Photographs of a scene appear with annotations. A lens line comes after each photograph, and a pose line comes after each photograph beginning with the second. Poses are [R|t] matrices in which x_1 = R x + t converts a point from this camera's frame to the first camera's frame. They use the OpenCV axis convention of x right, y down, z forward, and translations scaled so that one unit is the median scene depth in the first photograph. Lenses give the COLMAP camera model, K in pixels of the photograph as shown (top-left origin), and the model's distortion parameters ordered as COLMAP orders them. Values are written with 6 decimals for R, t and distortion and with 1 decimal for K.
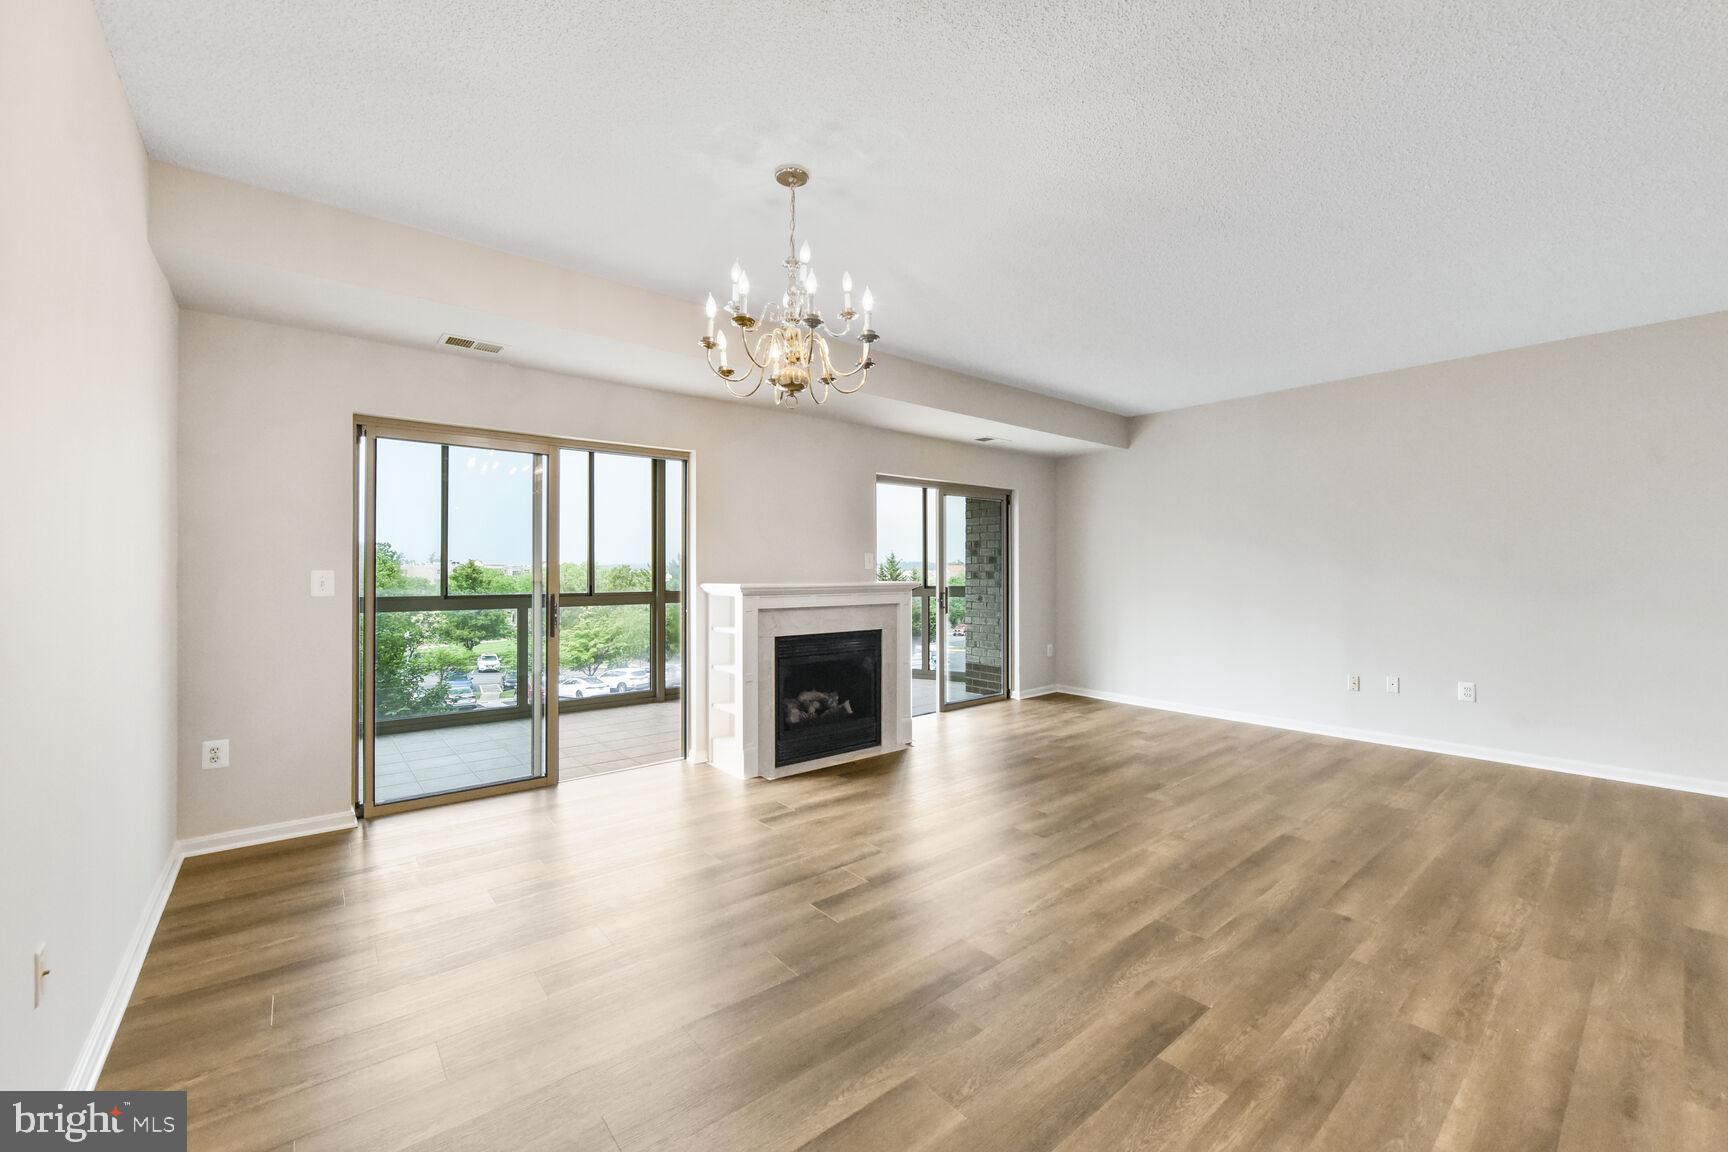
lens RADIAL K [[685.7, 0, 864.0], [0, 685.7, 576.0], [0, 0, 1]] dist [-0.001496, -0.000092]
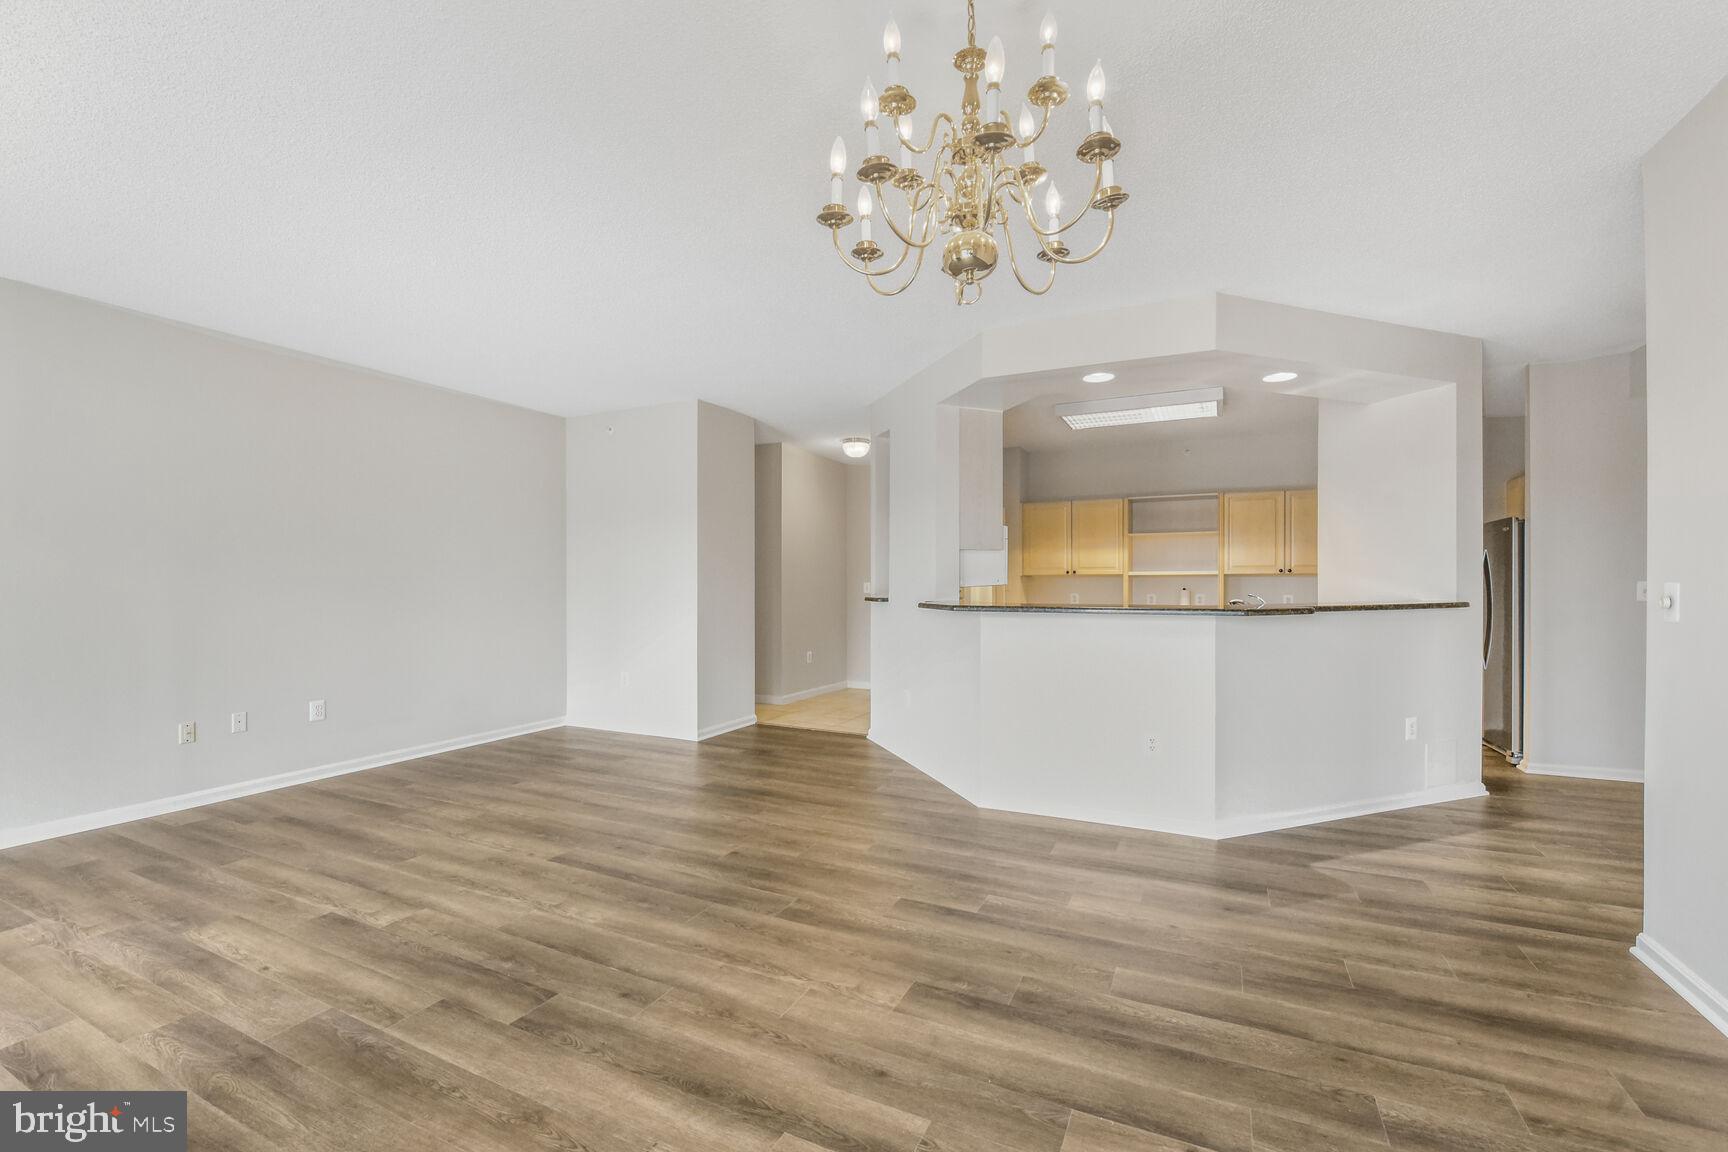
lens RADIAL K [[684.2, 0, 864.0], [0, 684.2, 576.0], [0, 0, 1]] dist [0.000139, -0.000100]
pose [[-0.397169, 0.010051, 0.917691, -0.432515], [0.002613, 0.999948, -0.009822, -0.016690], [-0.917742, -0.001503, -0.397174, 0.903706]]
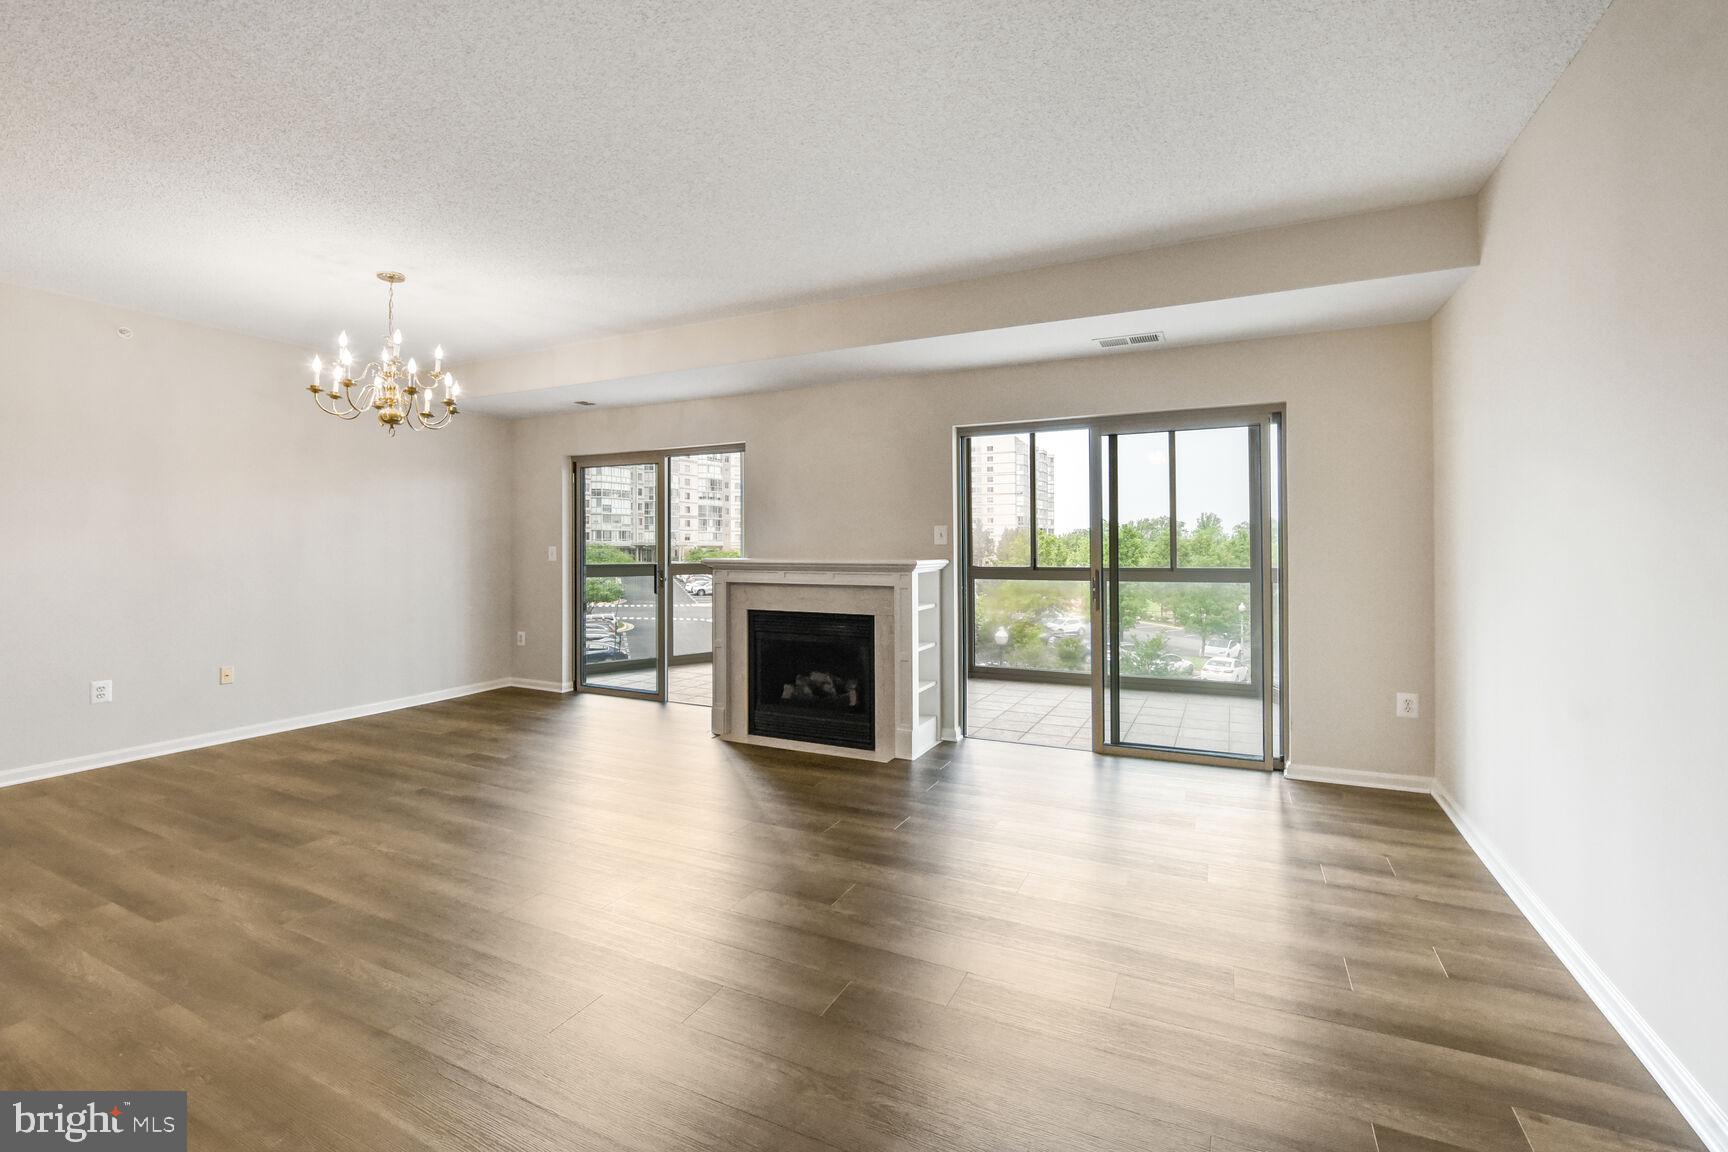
lens RADIAL K [[721.0, 0, 899.3], [0, 721.0, 541.0], [0, 0, 1]] dist [-0.003492, -0.000593]
pose [[0.426645, -0.007383, -0.904389, 1.195814], [-0.001490, 0.999960, -0.008866, -0.010040], [0.904418, 0.005130, 0.426616, 0.896657]]
